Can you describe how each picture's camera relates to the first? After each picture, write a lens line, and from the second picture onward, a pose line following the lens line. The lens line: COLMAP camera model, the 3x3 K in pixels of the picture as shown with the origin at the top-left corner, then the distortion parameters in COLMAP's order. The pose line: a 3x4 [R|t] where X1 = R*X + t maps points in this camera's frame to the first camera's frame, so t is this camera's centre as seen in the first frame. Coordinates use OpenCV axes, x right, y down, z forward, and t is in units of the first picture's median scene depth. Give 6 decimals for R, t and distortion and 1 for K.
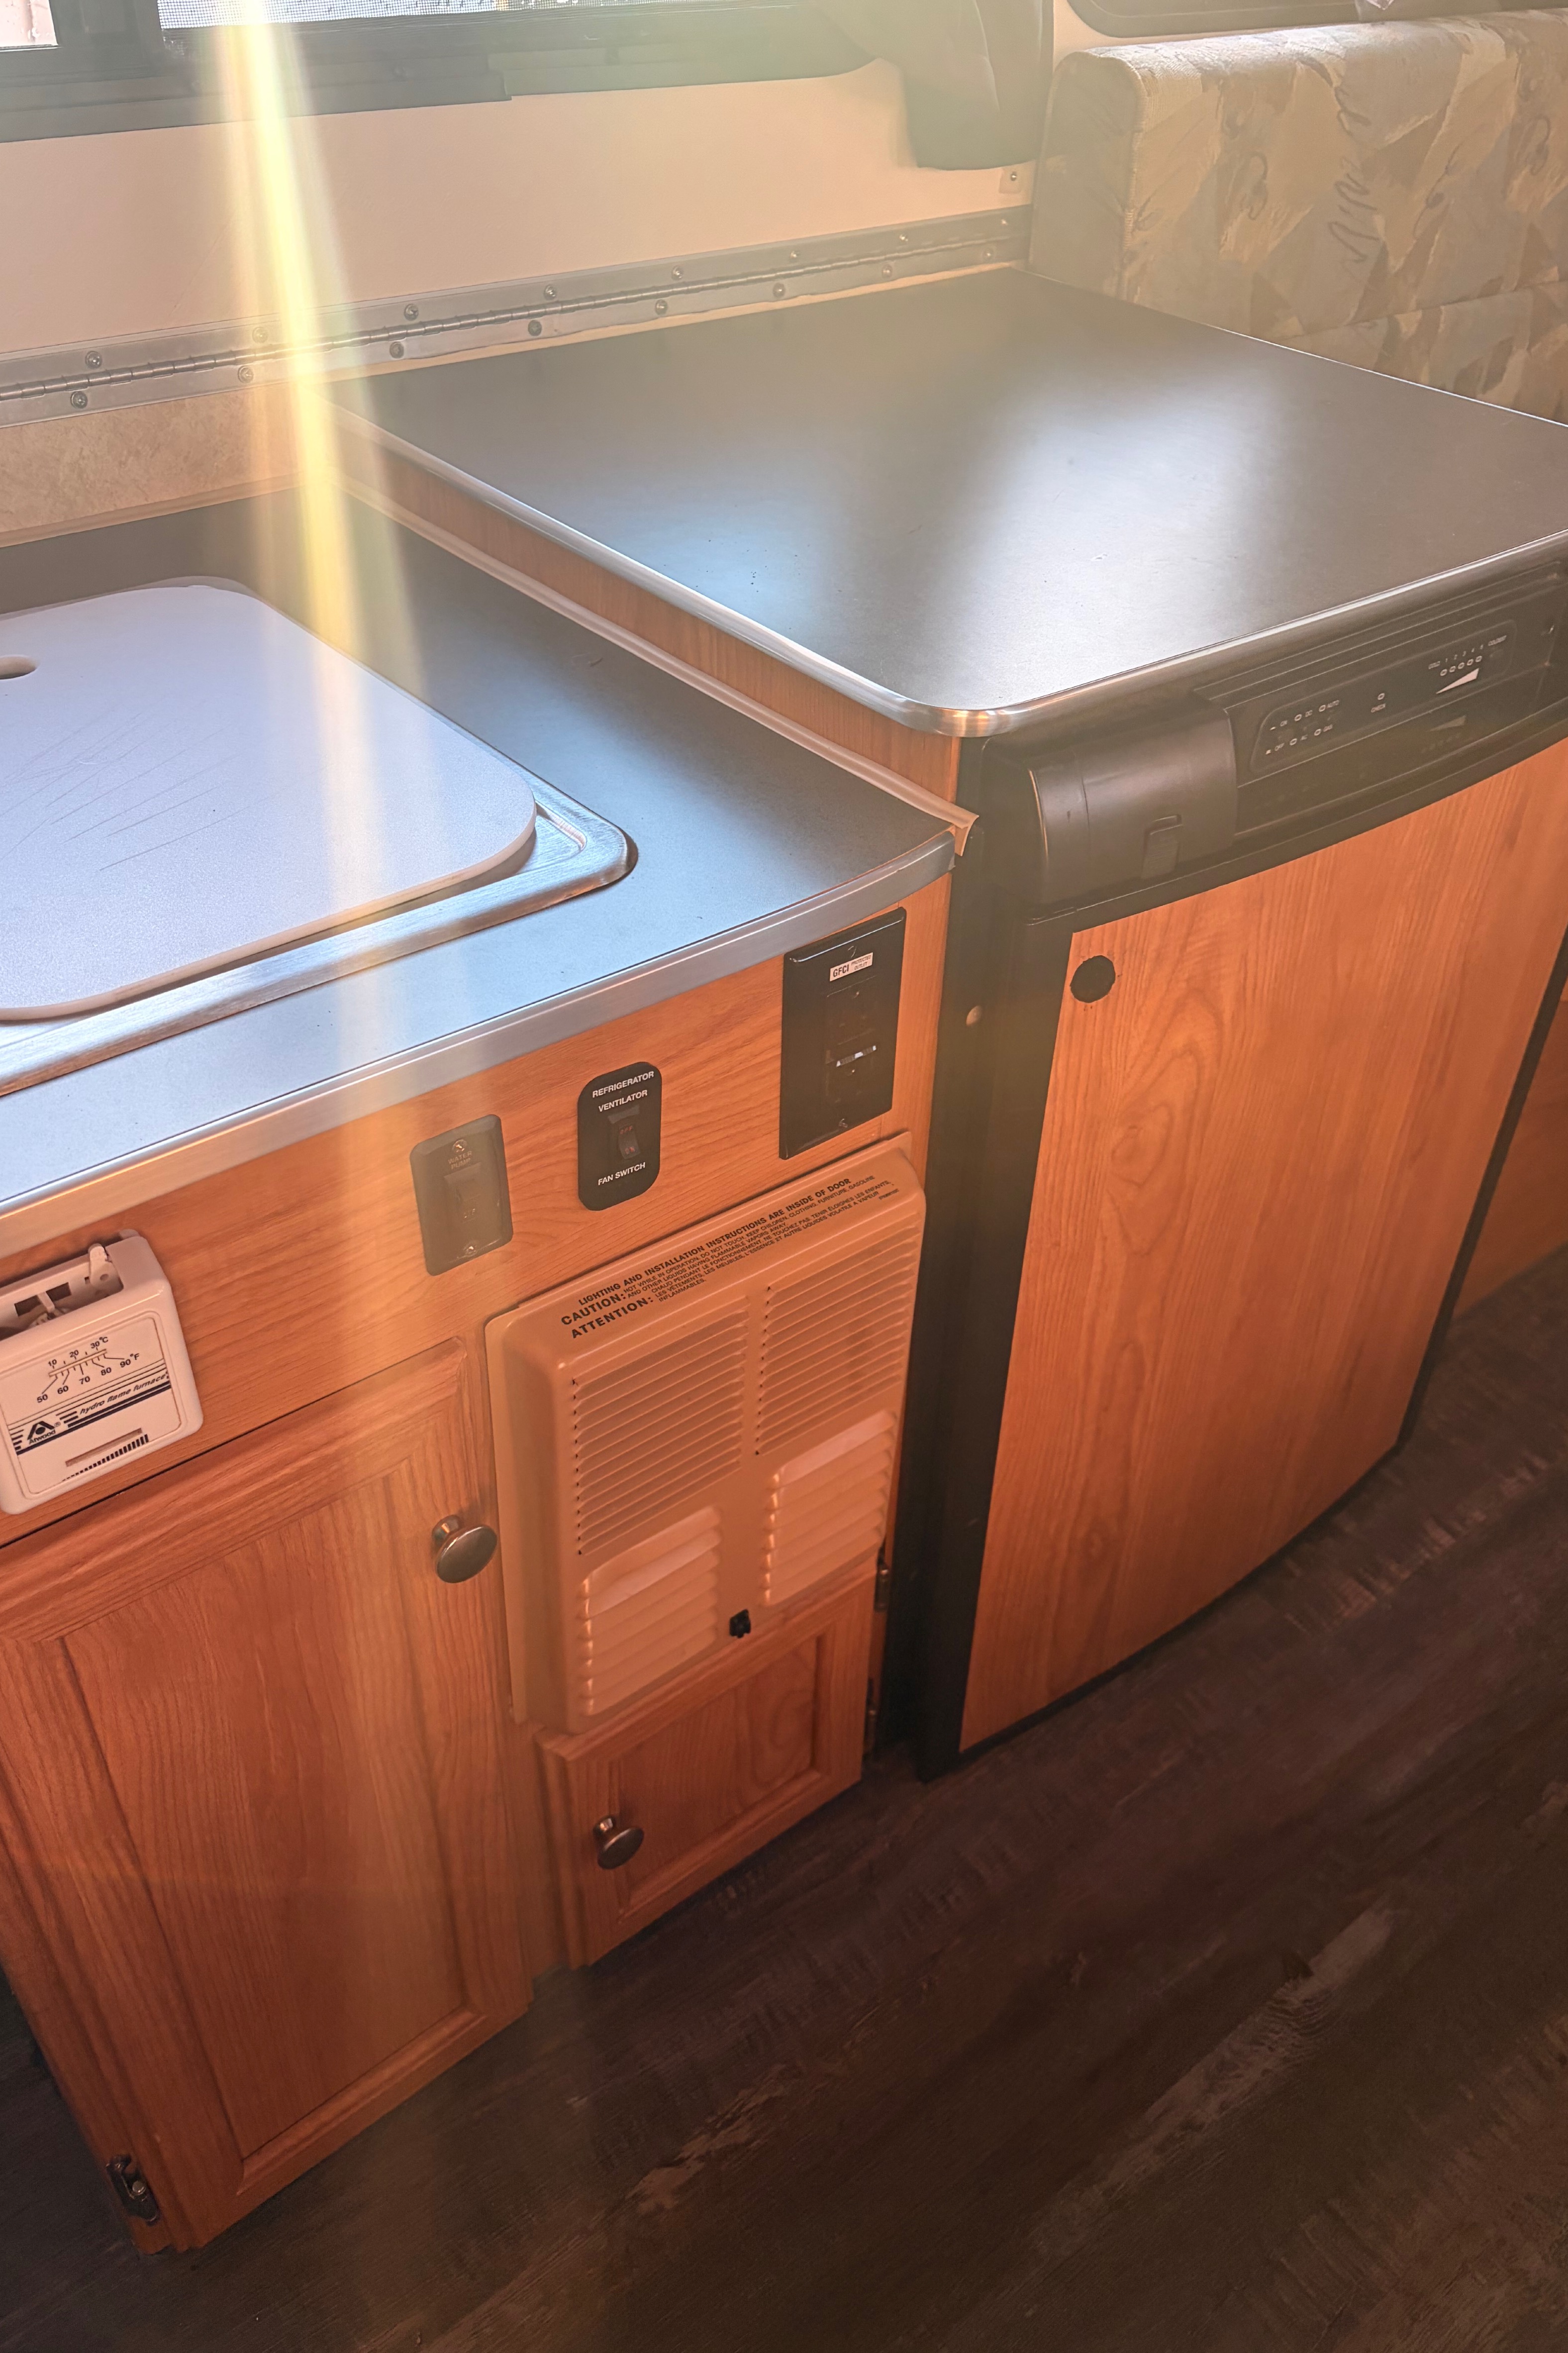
lens RADIAL K [[1780.3, 0, 770.5], [0, 1780.3, 1186.8], [0, 0, 1]] dist [0.031847, -0.034626]
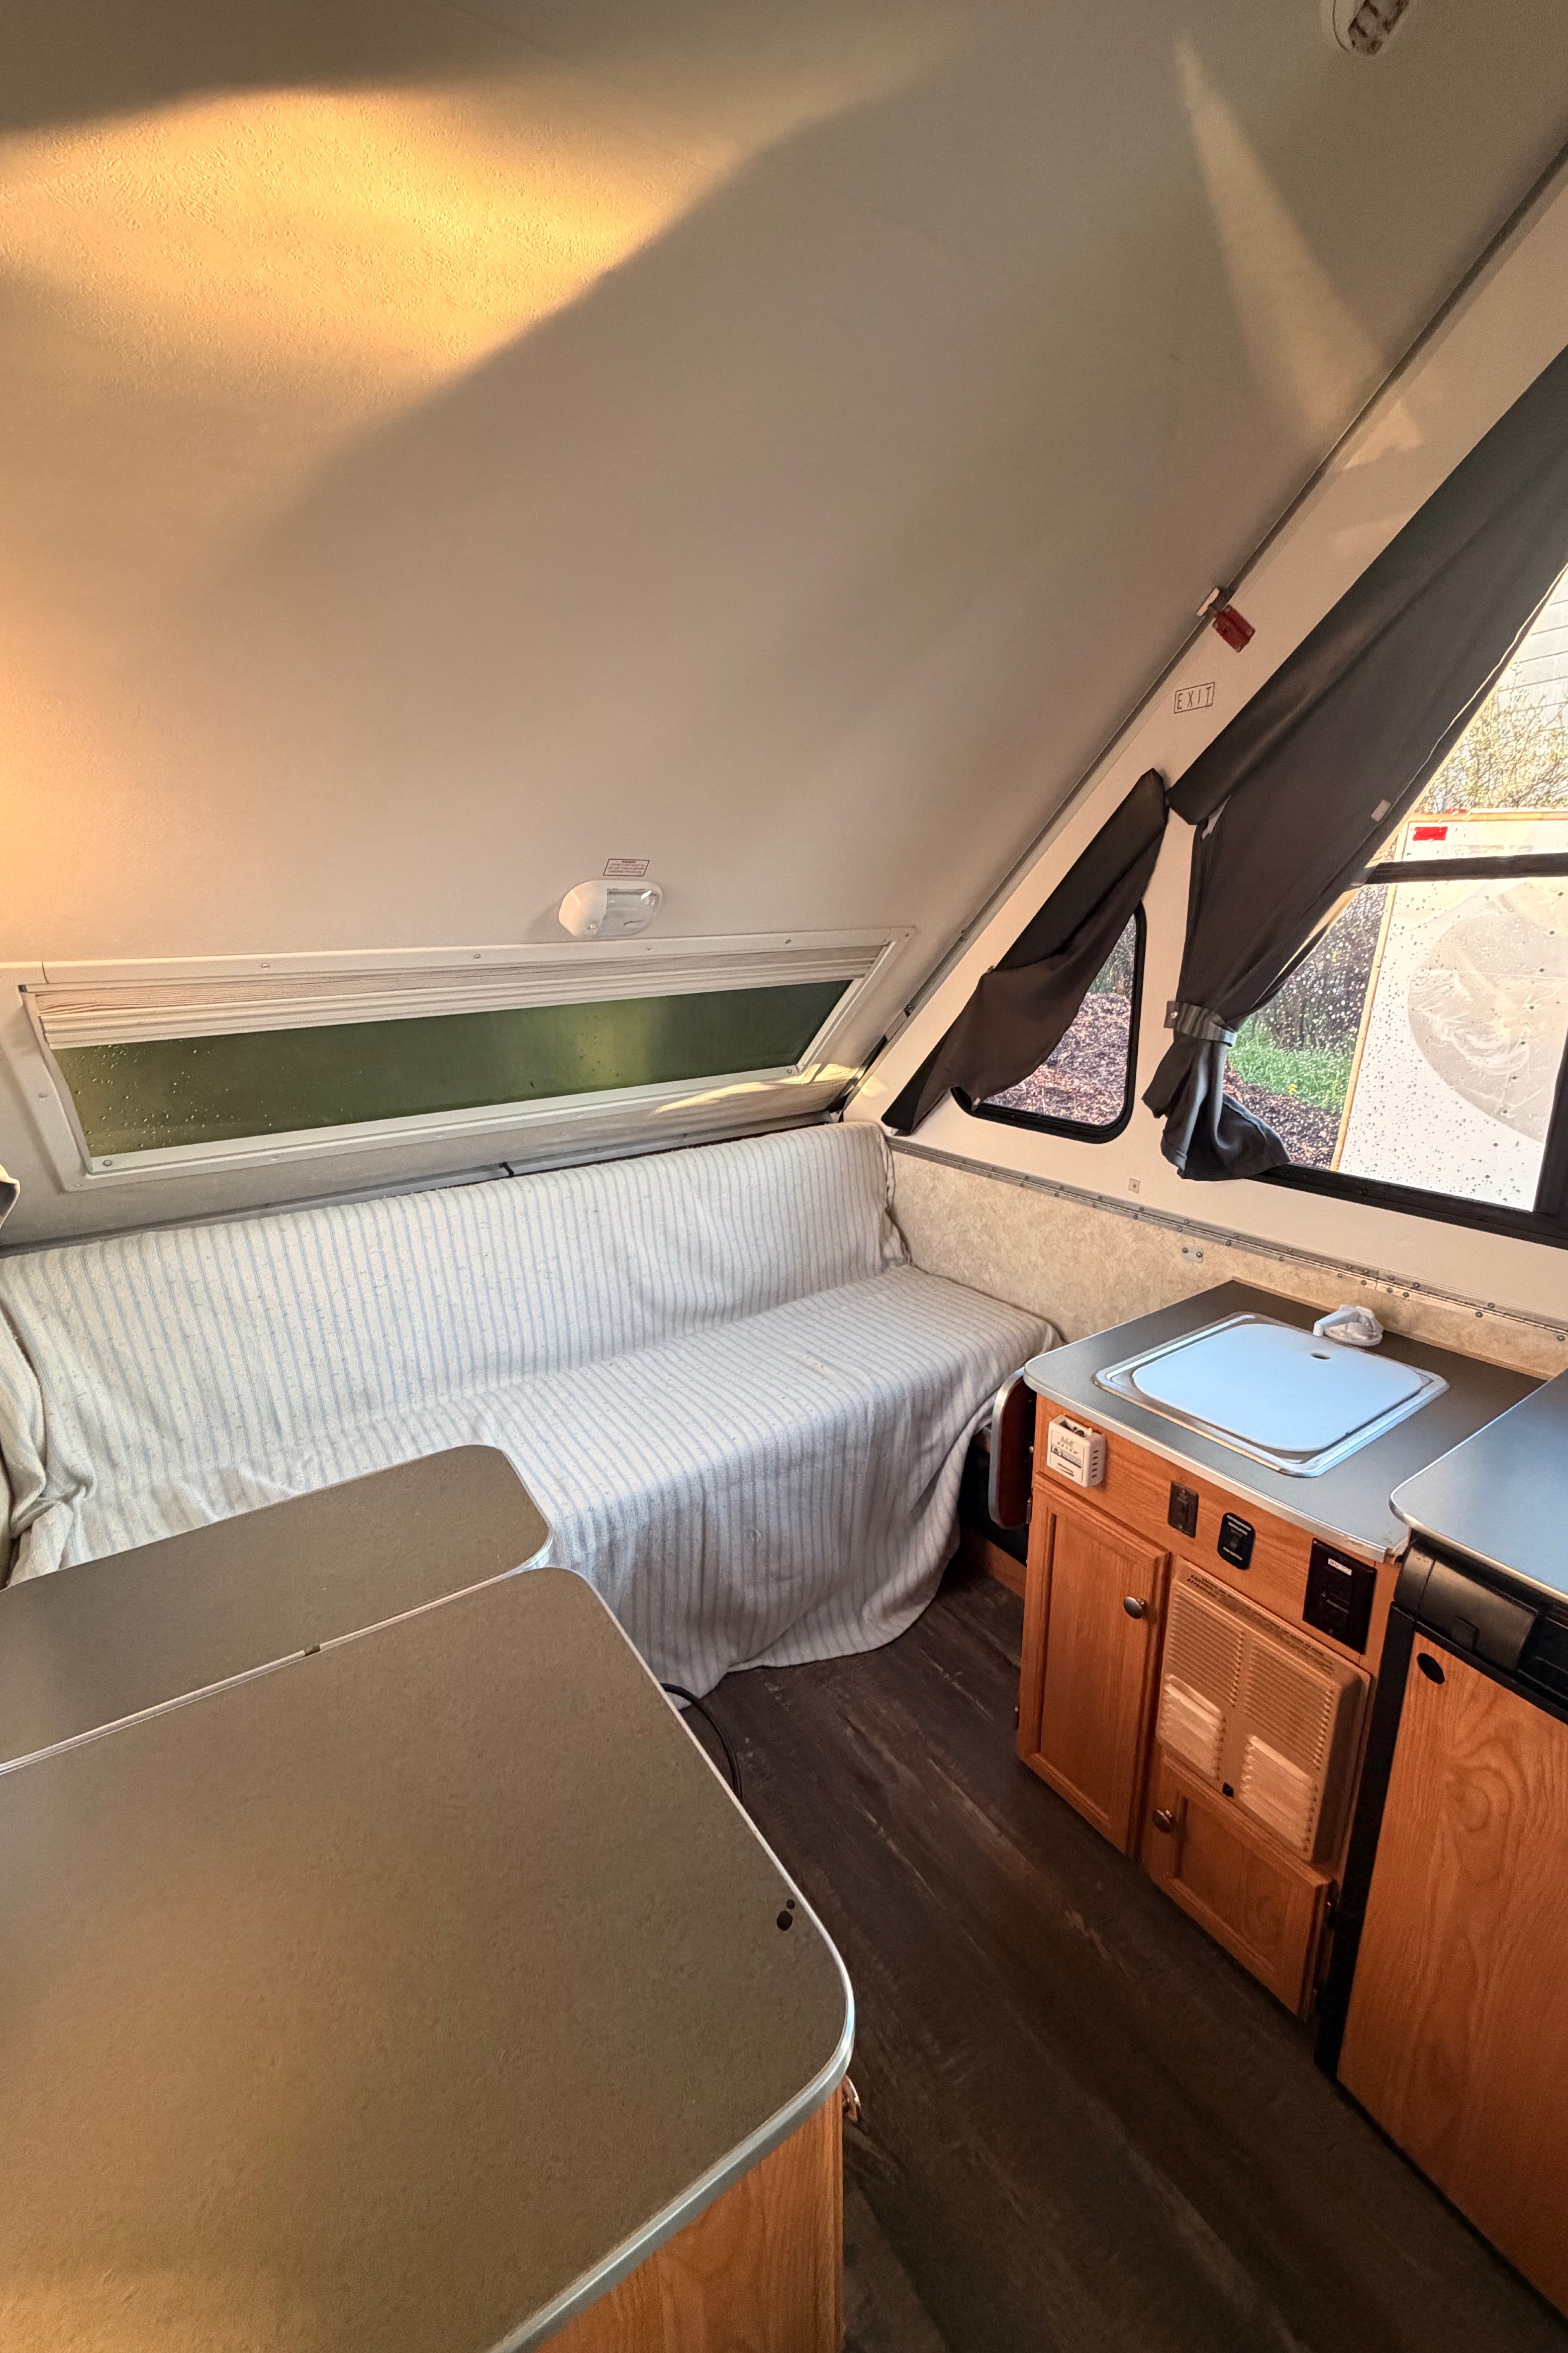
lens RADIAL K [[936.3, 0, 790.3], [0, 936.3, 1171.3], [0, 0, 1]] dist [-0.000747, 0.000914]
pose [[-0.072928, 0.240080, -0.968010, 0.804110], [-0.604785, 0.761132, 0.234335, -0.249922], [0.793042, 0.602528, 0.089689, -0.055636]]
